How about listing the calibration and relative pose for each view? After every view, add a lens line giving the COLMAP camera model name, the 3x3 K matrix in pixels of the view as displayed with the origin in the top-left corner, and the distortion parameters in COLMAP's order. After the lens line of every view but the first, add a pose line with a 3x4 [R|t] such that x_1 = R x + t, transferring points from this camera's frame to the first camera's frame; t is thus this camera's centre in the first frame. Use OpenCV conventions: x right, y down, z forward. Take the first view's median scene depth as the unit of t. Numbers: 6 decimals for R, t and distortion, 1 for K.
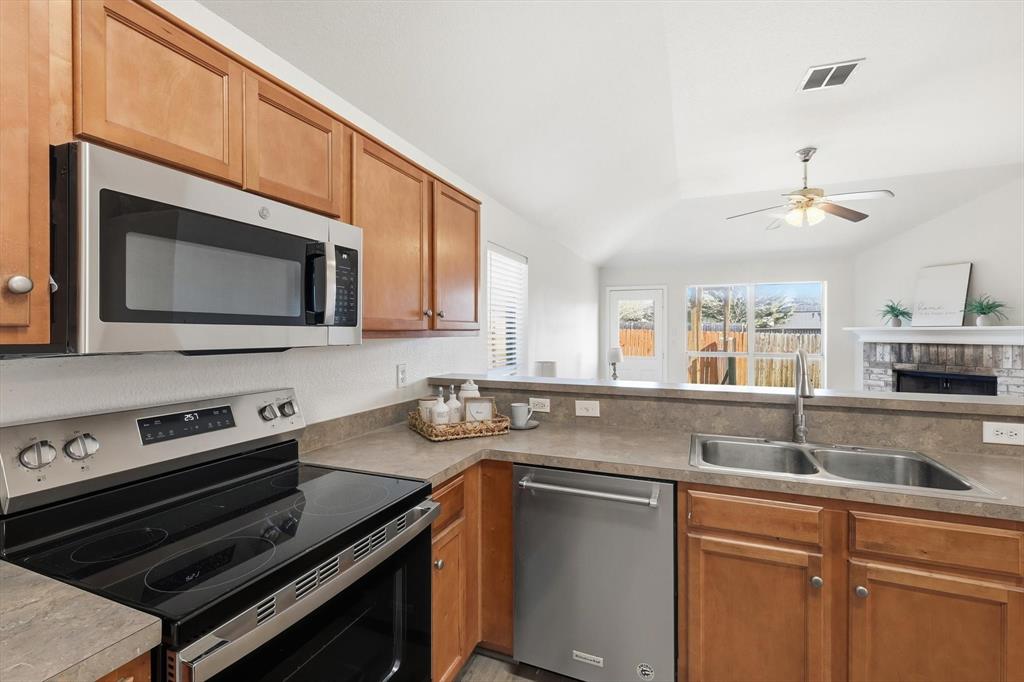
lens RADIAL K [[448.9, 0, 512.6], [0, 448.9, 334.8], [0, 0, 1]] dist [0.002081, -0.000073]
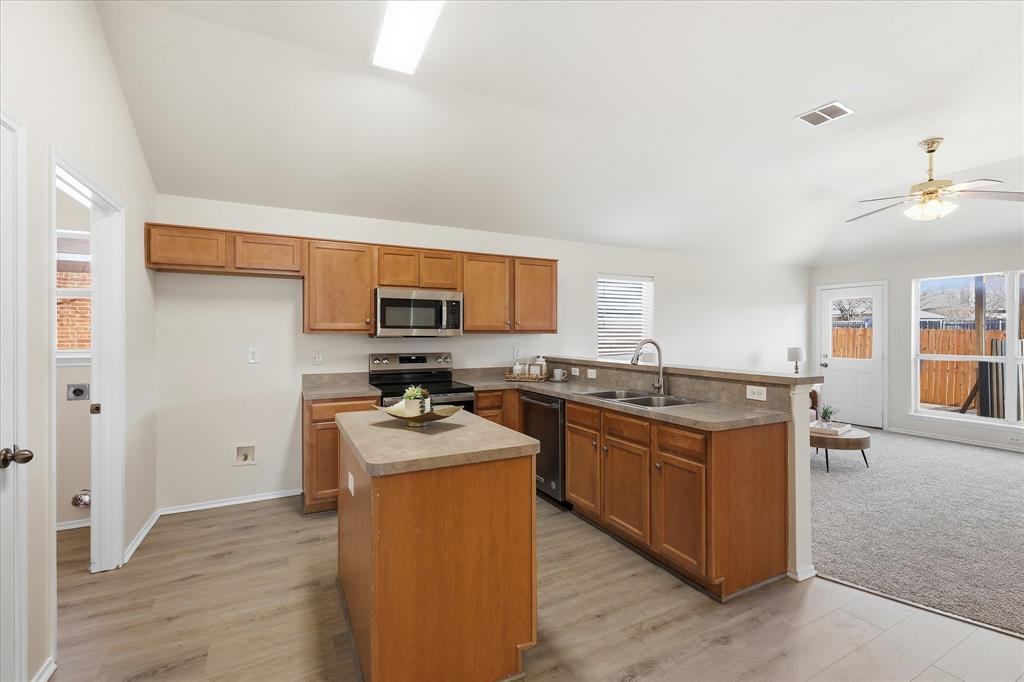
lens RADIAL K [[448.9, 0, 512.6], [0, 448.9, 334.8], [0, 0, 1]] dist [0.002081, -0.000073]
pose [[0.759579, -0.000463, -0.650415, 0.589128], [-0.003097, 0.999986, -0.004328, 0.009860], [0.650408, 0.005302, 0.759567, -0.300137]]
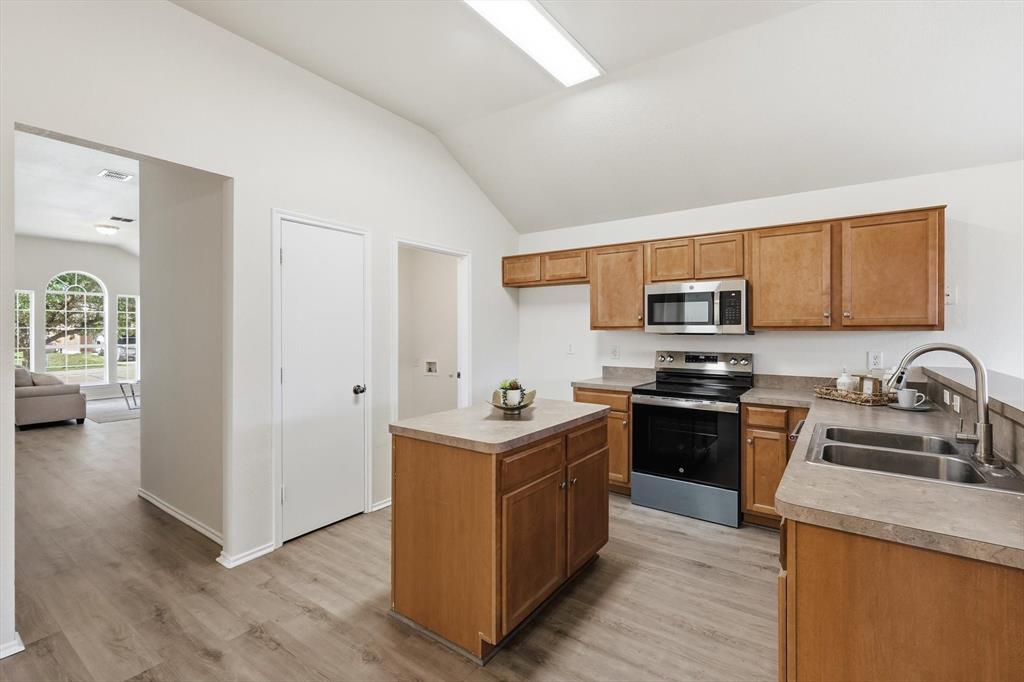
lens RADIAL K [[451.8, 0, 512.9], [0, 451.8, 331.0], [0, 0, 1]] dist [0.002245, 0.000362]
pose [[-0.231728, 0.003458, -0.972775, 0.739667], [-0.005568, 0.999973, 0.004881, 0.002540], [0.972765, 0.006547, -0.231702, 0.152872]]
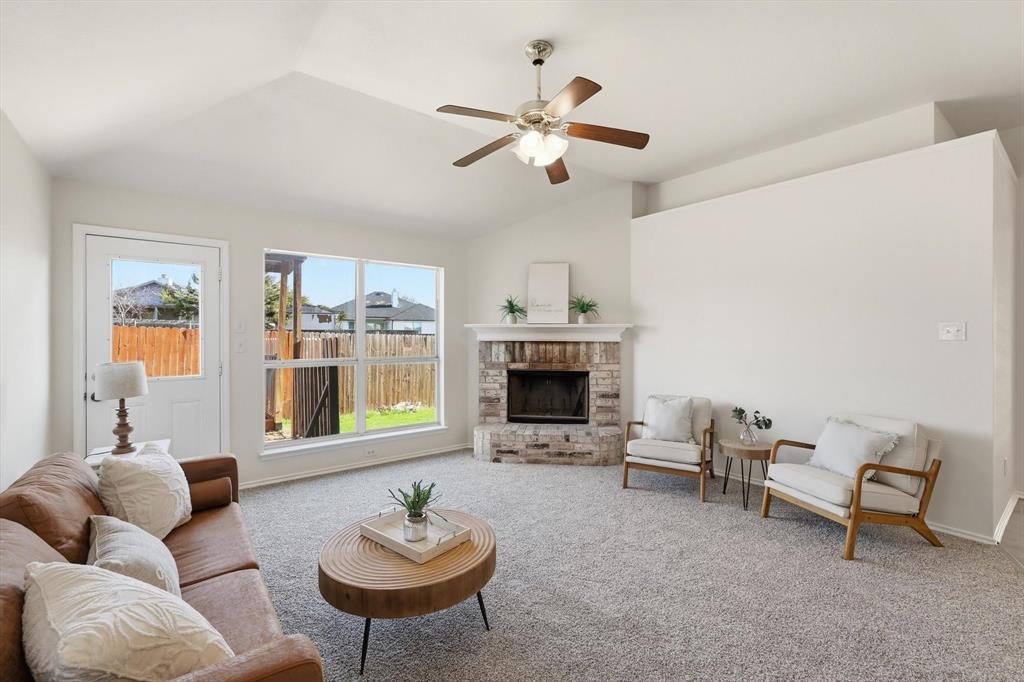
lens RADIAL K [[448.9, 0, 512.6], [0, 448.9, 334.8], [0, 0, 1]] dist [0.002081, -0.000073]
pose [[0.495575, 0.000335, 0.868565, 0.063926], [0.002801, 0.999994, -0.001983, 0.008566], [-0.868561, 0.003415, 0.495571, 0.700339]]
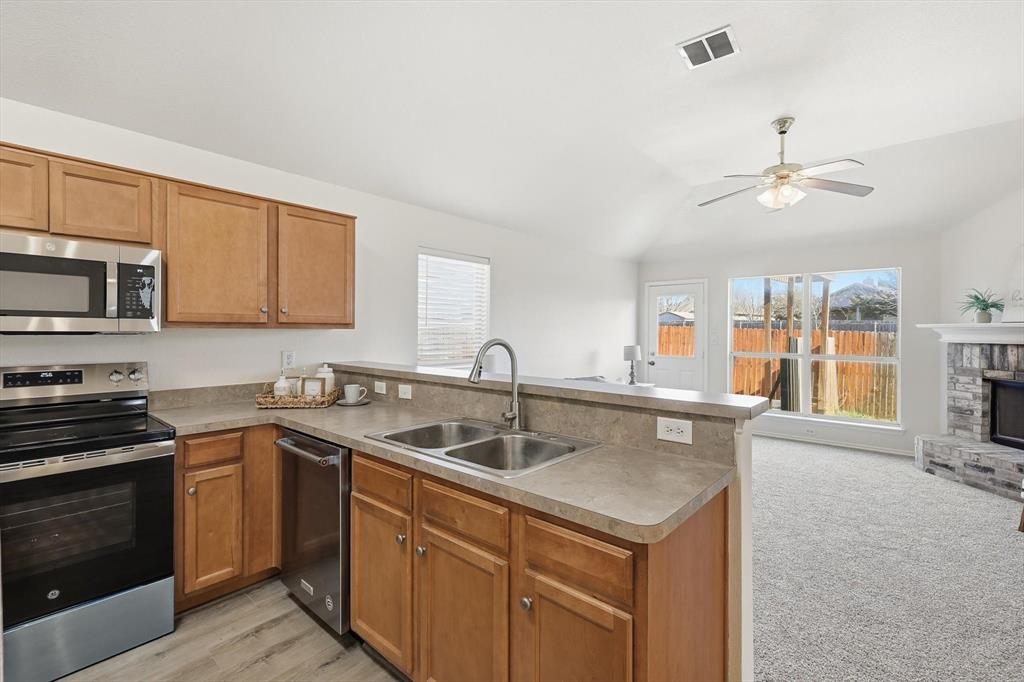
lens RADIAL K [[451.8, 0, 512.9], [0, 451.8, 331.0], [0, 0, 1]] dist [0.002245, 0.000362]
pose [[0.947127, 0.003971, -0.320833, 0.431957], [-0.006425, 0.999958, -0.006589, 0.008142], [0.320793, 0.008302, 0.947113, -0.000811]]
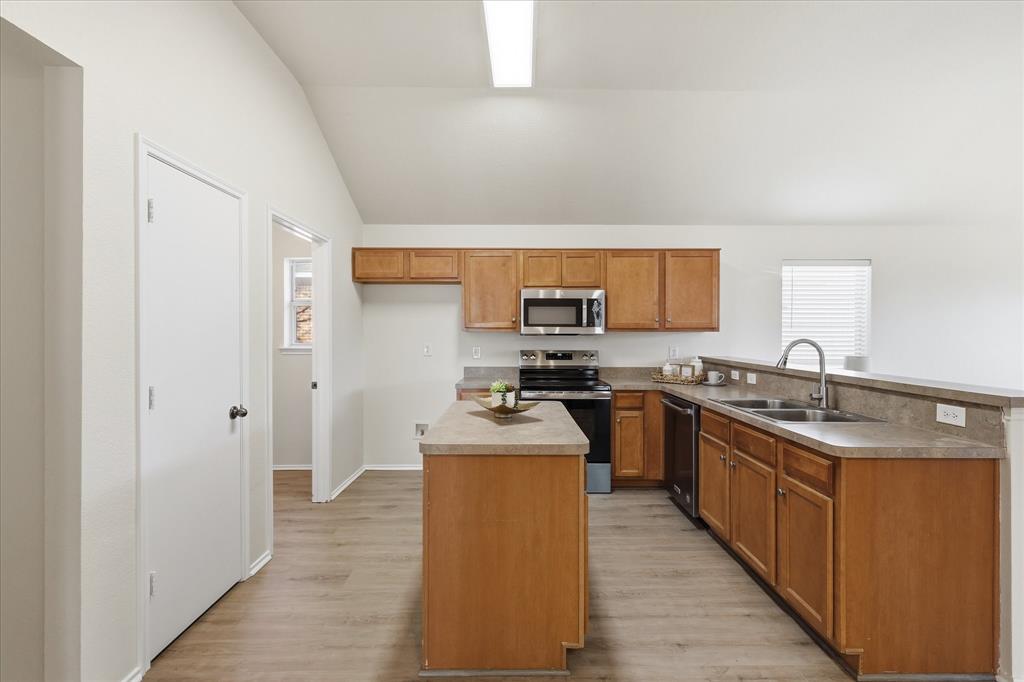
lens RADIAL K [[448.9, 0, 512.6], [0, 448.9, 334.8], [0, 0, 1]] dist [0.002081, -0.000073]
pose [[0.382455, 0.006006, -0.923955, 0.689769], [-0.006931, 0.999969, 0.003631, 0.008080], [0.923948, 0.005015, 0.382485, -0.183894]]
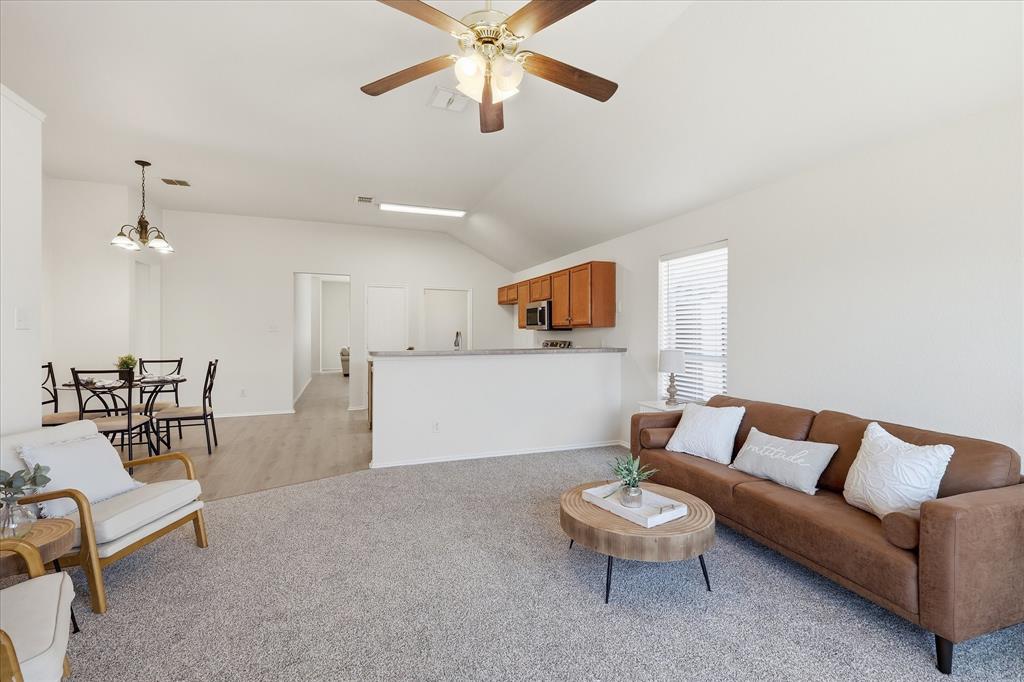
lens RADIAL K [[451.8, 0, 512.9], [0, 451.8, 331.0], [0, 0, 1]] dist [0.002245, 0.000362]
pose [[-0.735756, -0.005962, -0.677220, 0.956470], [-0.006970, 0.999975, -0.001230, 0.015939], [0.677210, 0.003815, -0.735779, 1.373787]]
